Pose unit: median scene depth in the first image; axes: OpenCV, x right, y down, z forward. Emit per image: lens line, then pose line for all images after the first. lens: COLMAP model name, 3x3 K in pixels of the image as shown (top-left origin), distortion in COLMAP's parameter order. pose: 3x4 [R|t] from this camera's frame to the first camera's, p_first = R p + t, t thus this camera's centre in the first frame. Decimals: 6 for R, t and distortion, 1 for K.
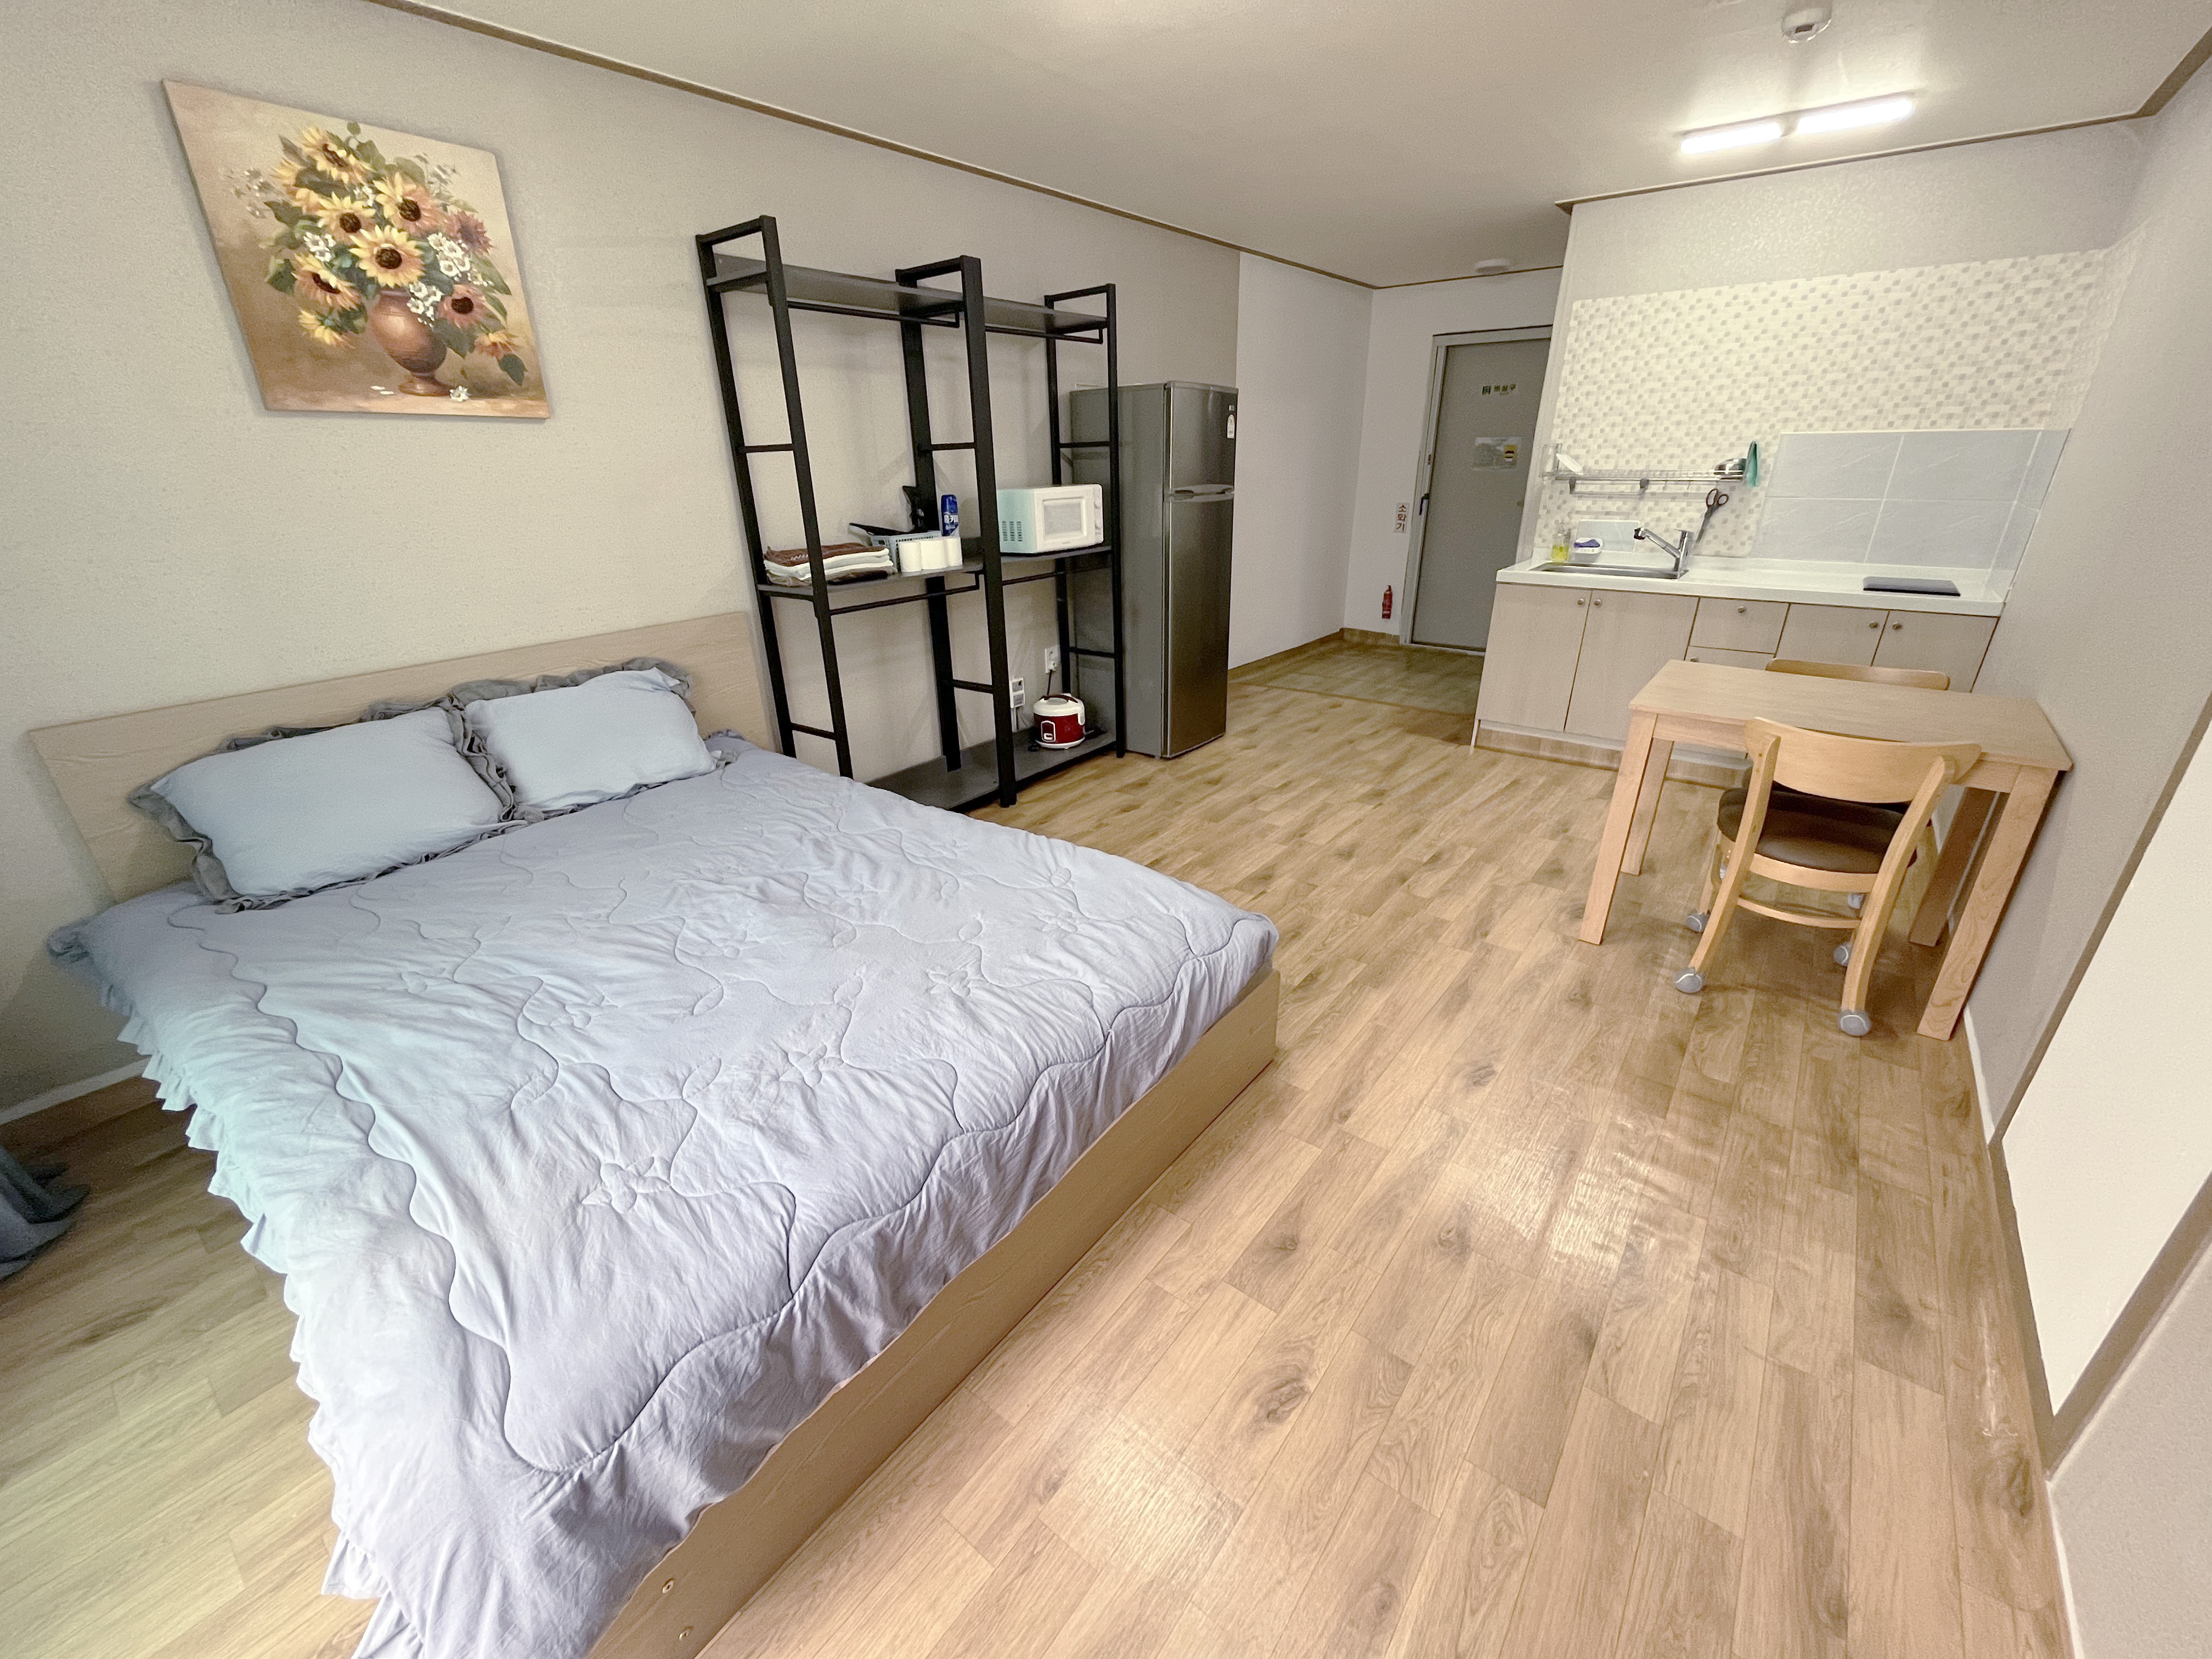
lens RADIAL K [[888.2, 0, 1101.8], [0, 888.2, 835.5], [0, 0, 1]] dist [0.000611, 0.000007]
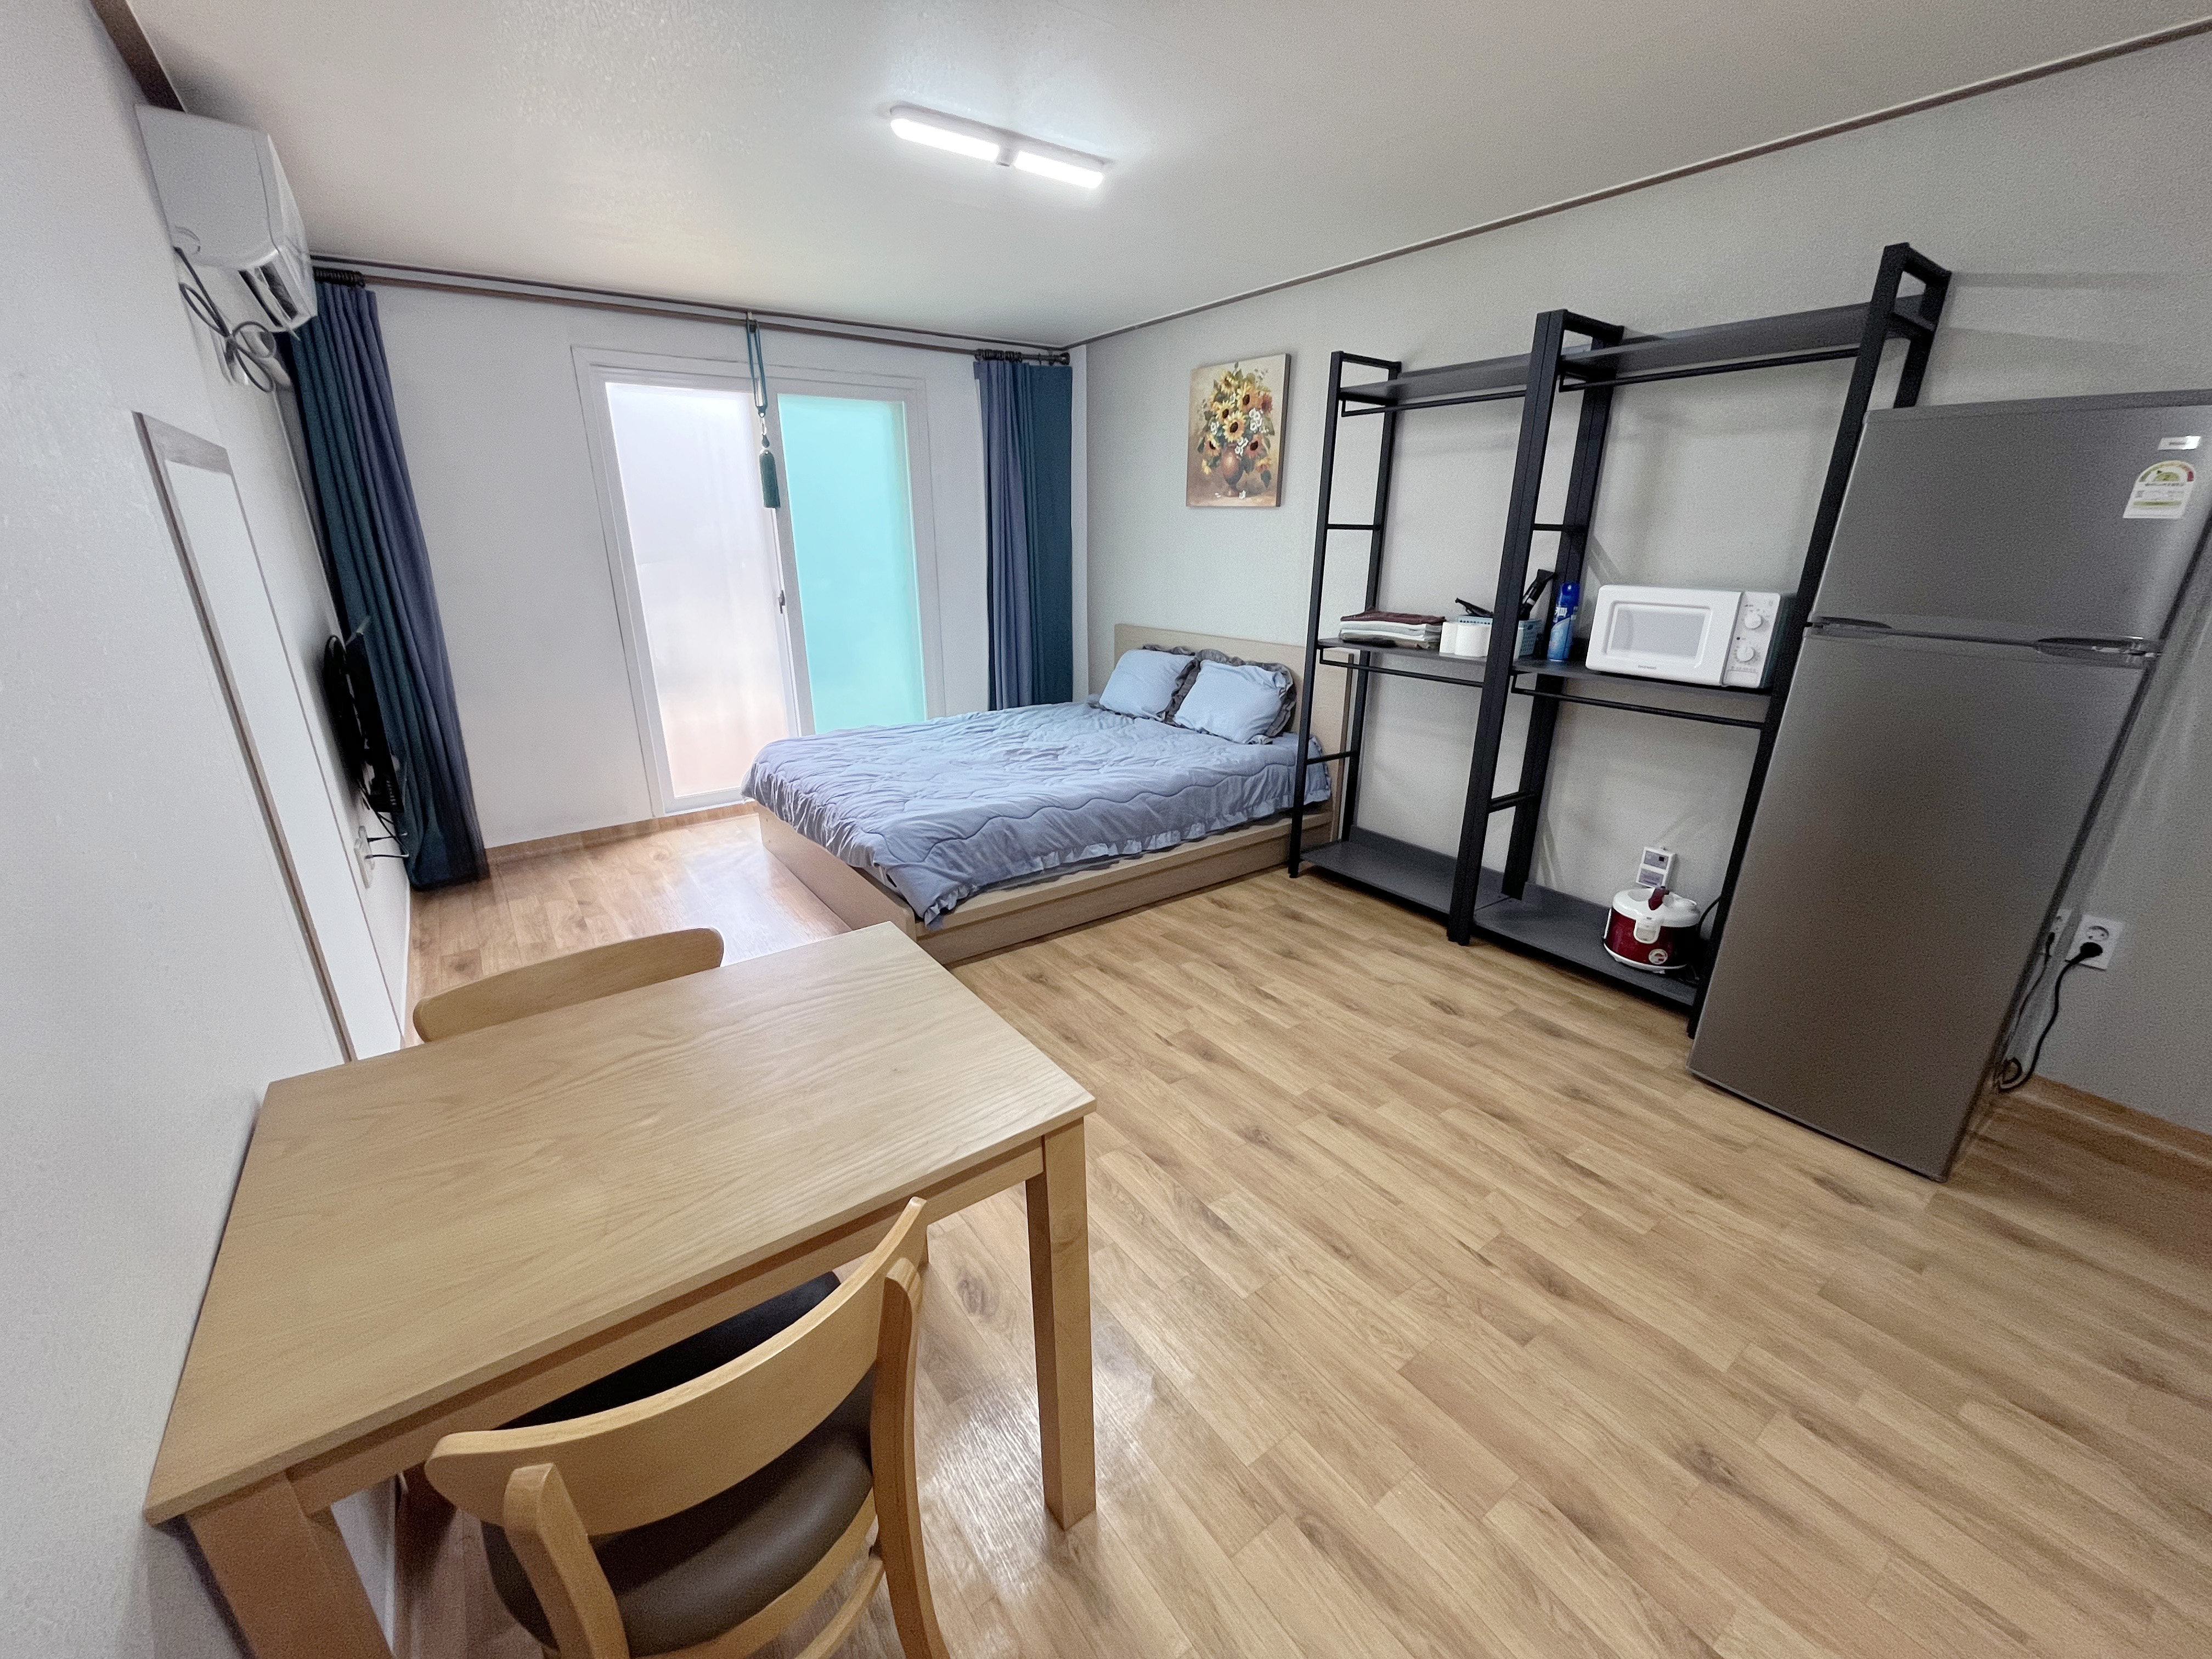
lens RADIAL K [[888.2, 0, 1120.9], [0, 888.2, 841.9], [0, 0, 1]] dist [0.000611, 0.000007]
pose [[-0.259271, 0.335152, -0.905788, 1.176103], [-0.386558, 0.823450, 0.415334, -0.562184], [0.885071, 0.457824, -0.083942, 1.236184]]
